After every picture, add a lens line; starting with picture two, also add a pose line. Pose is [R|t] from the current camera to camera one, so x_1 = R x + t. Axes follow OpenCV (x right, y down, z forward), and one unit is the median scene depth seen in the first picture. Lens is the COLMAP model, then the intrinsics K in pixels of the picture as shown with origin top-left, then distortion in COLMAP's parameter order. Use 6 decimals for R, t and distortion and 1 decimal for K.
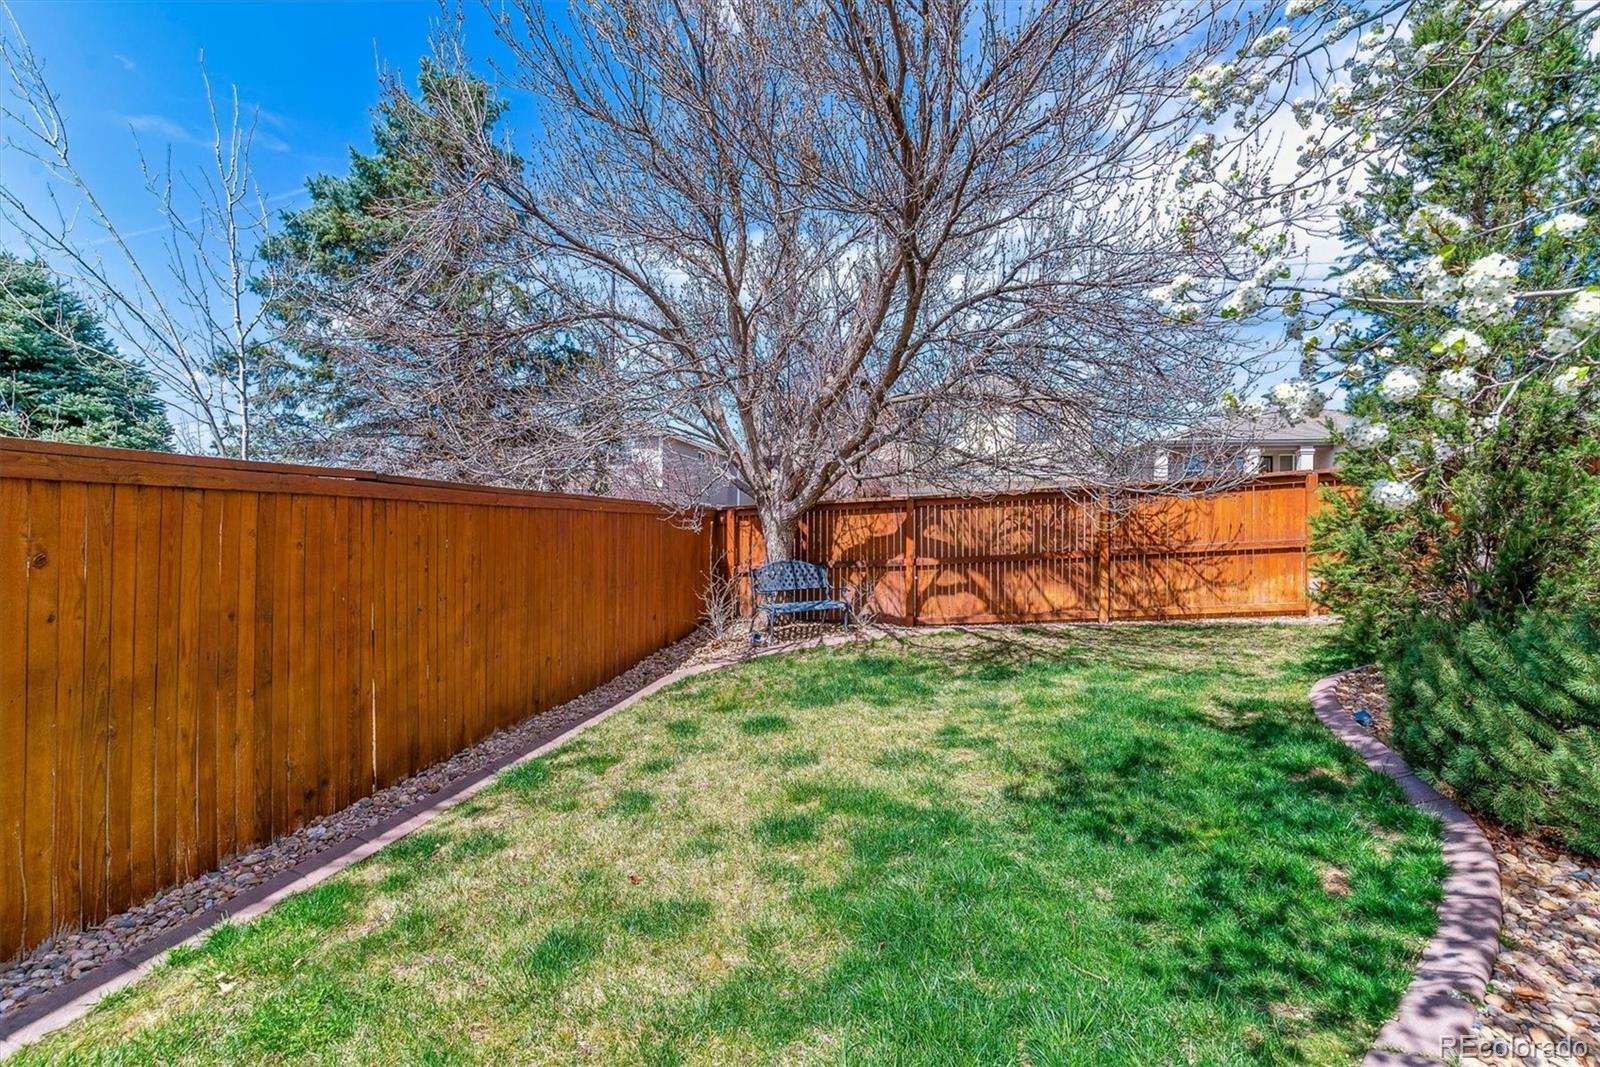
lens RADIAL K [[779.8, 0, 799.8], [0, 779.8, 527.9], [0, 0, 1]] dist [0.005072, -0.000969]
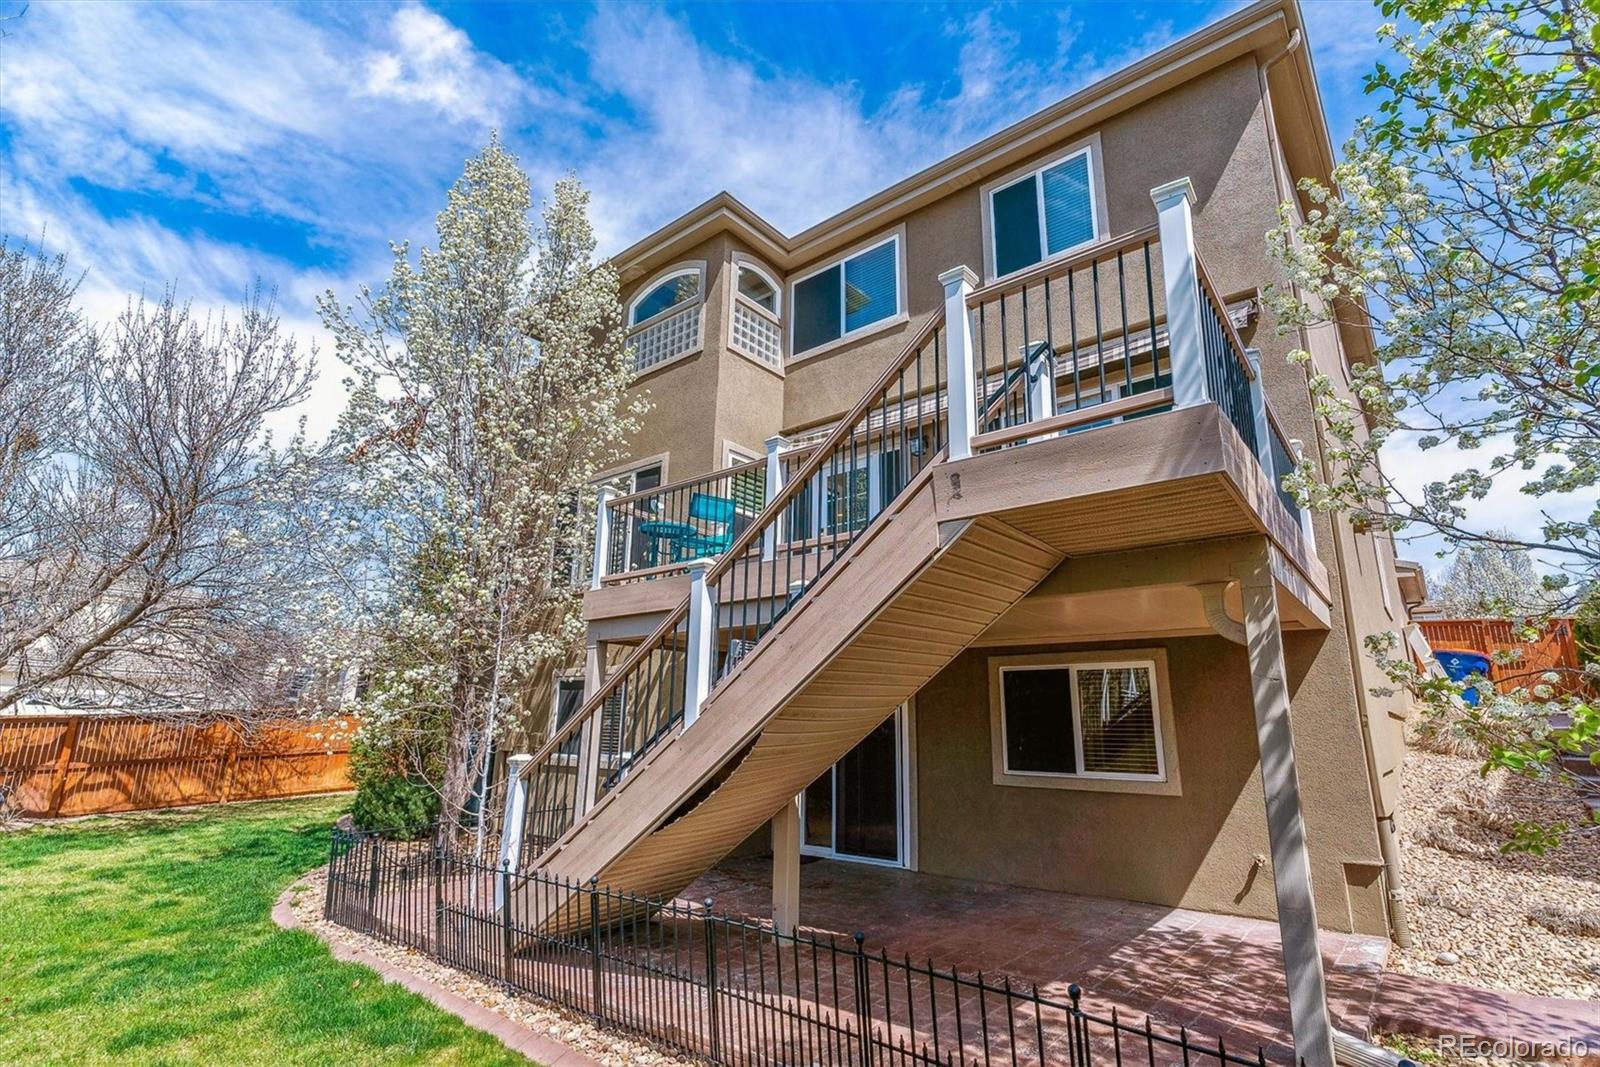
lens RADIAL K [[779.8, 0, 801.9], [0, 779.8, 533.8], [0, 0, 1]] dist [0.005072, -0.000969]
pose [[0.512670, 0.215823, 0.831017, -0.400937], [-0.015742, 0.970091, -0.242230, -0.036333], [-0.858441, 0.111102, 0.500734, -0.770448]]
